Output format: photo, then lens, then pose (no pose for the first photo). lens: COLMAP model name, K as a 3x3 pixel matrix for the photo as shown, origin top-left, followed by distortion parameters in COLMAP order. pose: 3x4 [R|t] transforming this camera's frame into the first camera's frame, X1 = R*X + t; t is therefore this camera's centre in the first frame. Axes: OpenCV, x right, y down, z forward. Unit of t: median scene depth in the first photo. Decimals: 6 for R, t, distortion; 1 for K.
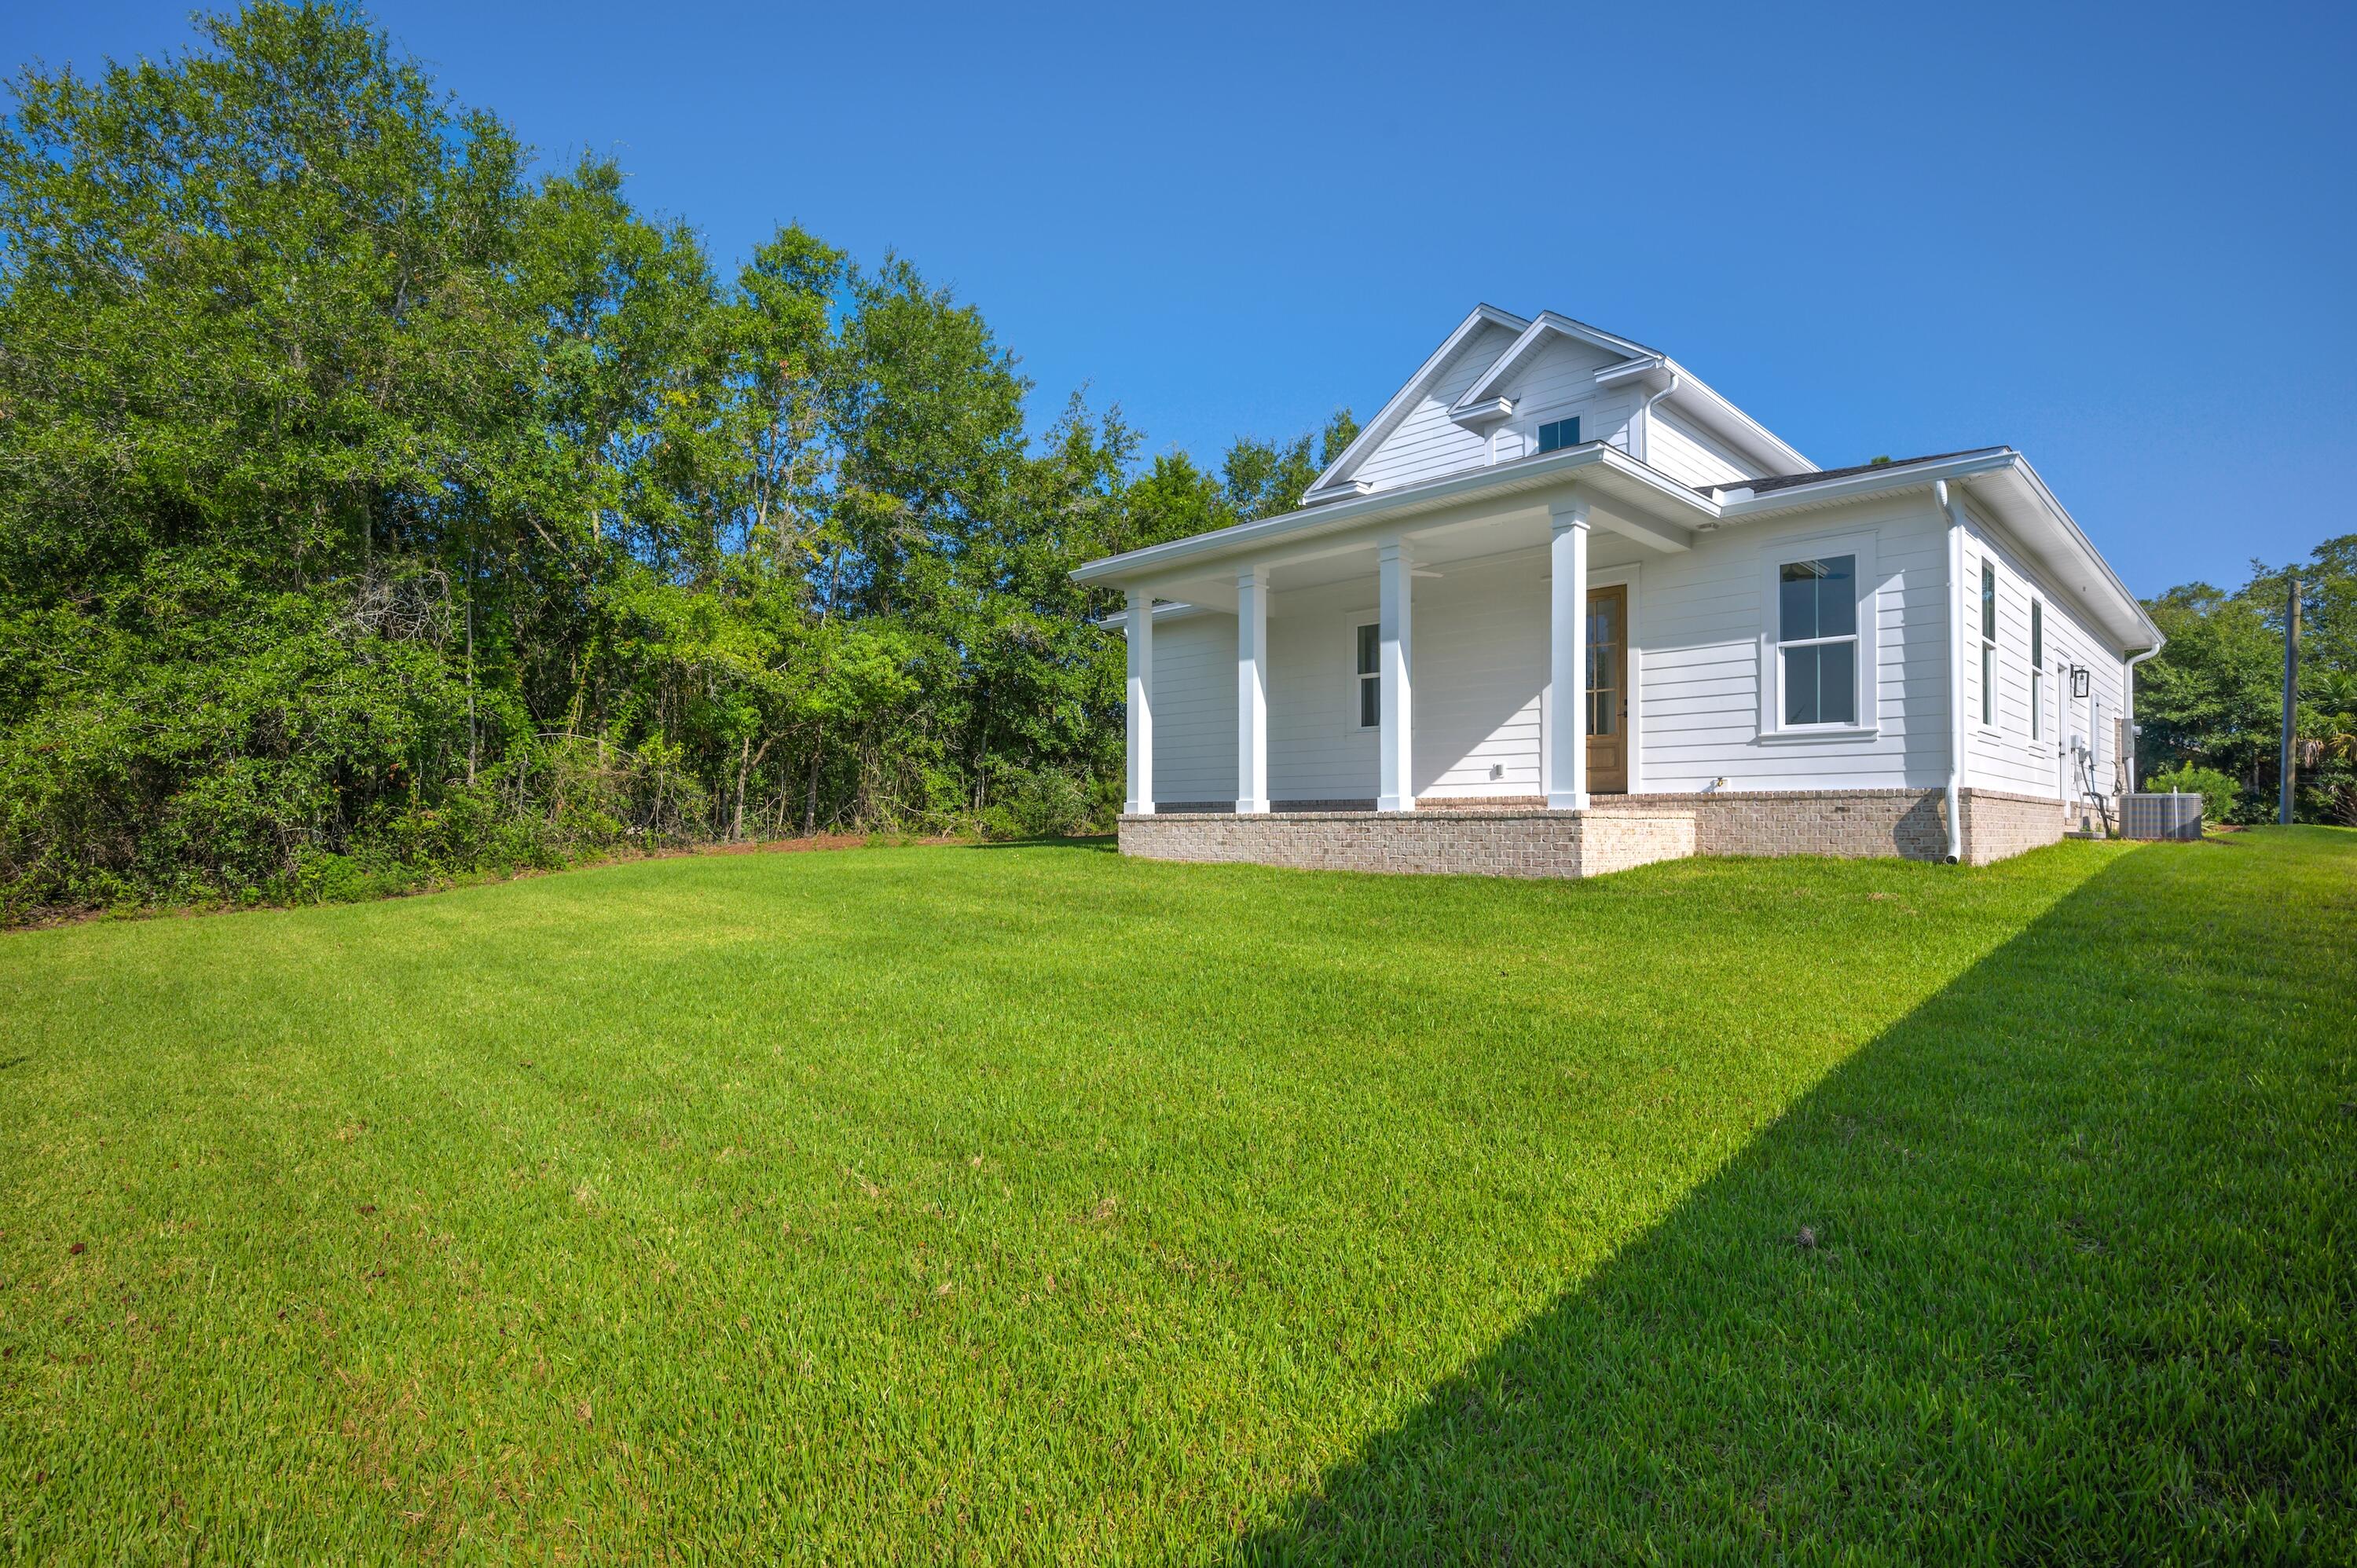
lens RADIAL K [[1169.0, 0, 1178.5], [0, 1169.0, 800.9], [0, 0, 1]] dist [0.001434, 0.000063]
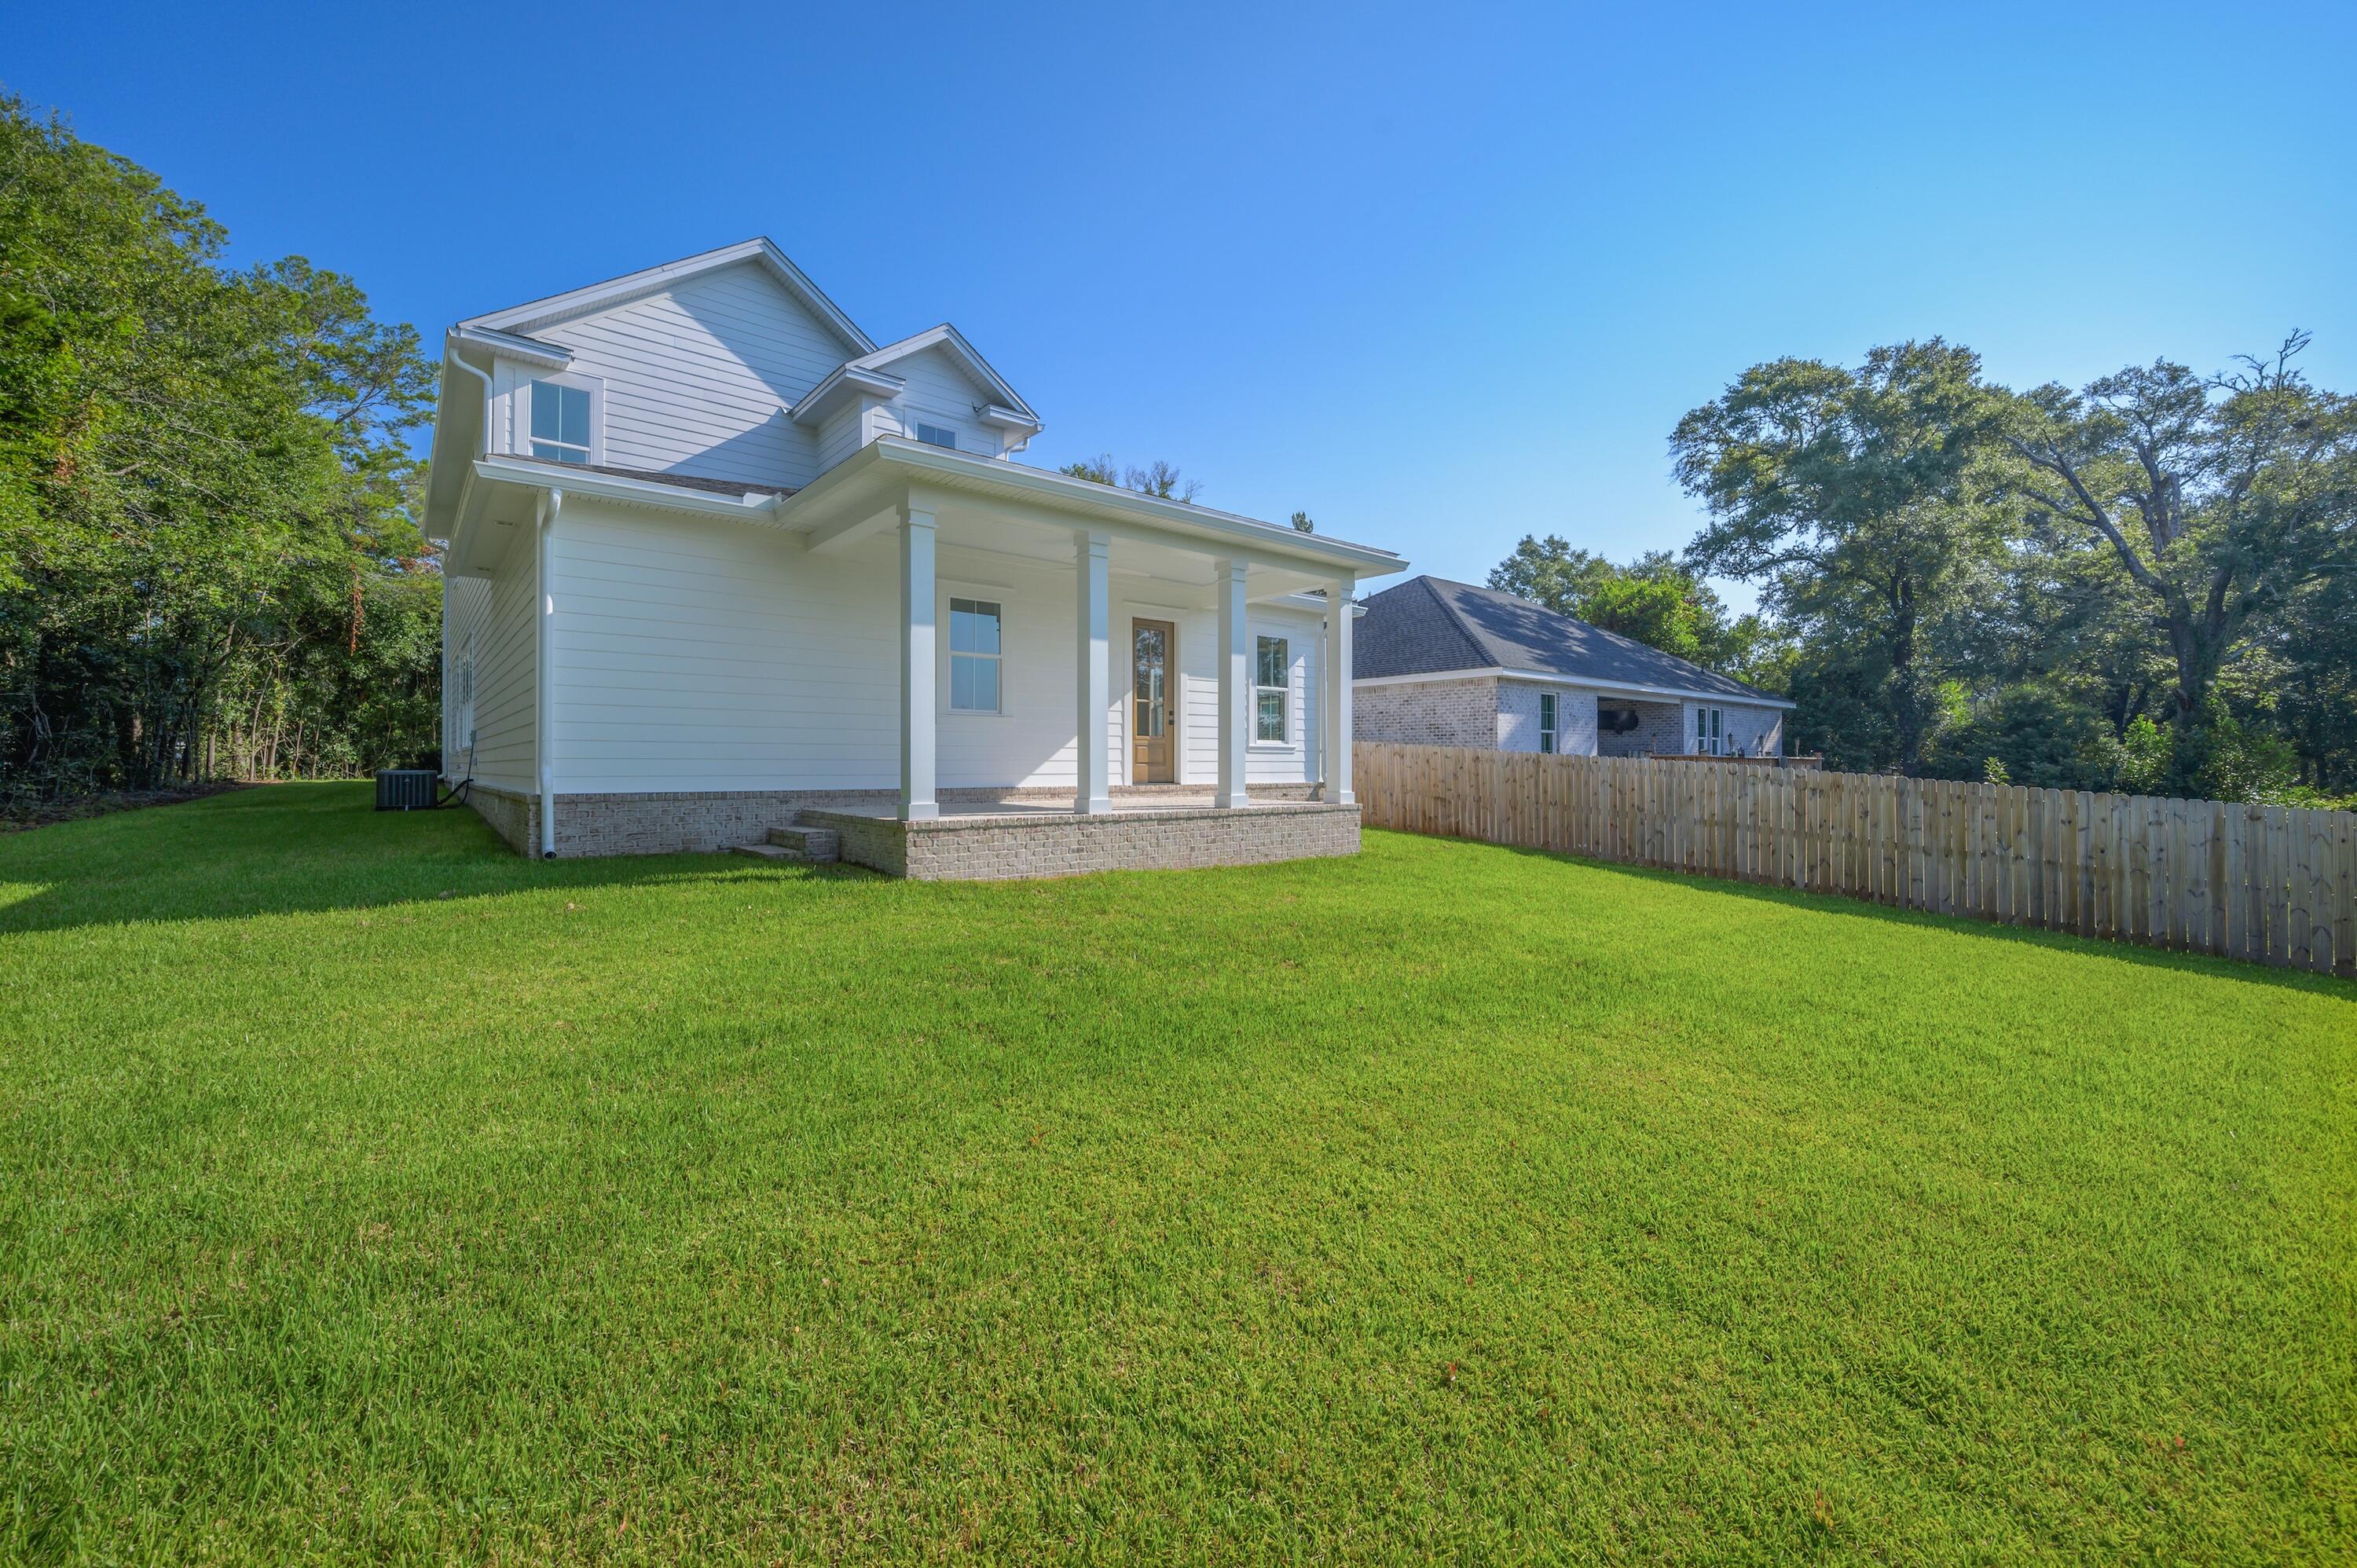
lens RADIAL K [[937.4, 0, 1177.2], [0, 937.4, 764.1], [0, 0, 1]] dist [-0.001083, 0.000316]
pose [[0.117806, -0.003624, 0.993030, -0.667910], [-0.026467, 0.999627, 0.006788, -0.035534], [-0.992684, -0.027082, 0.117666, 0.881893]]
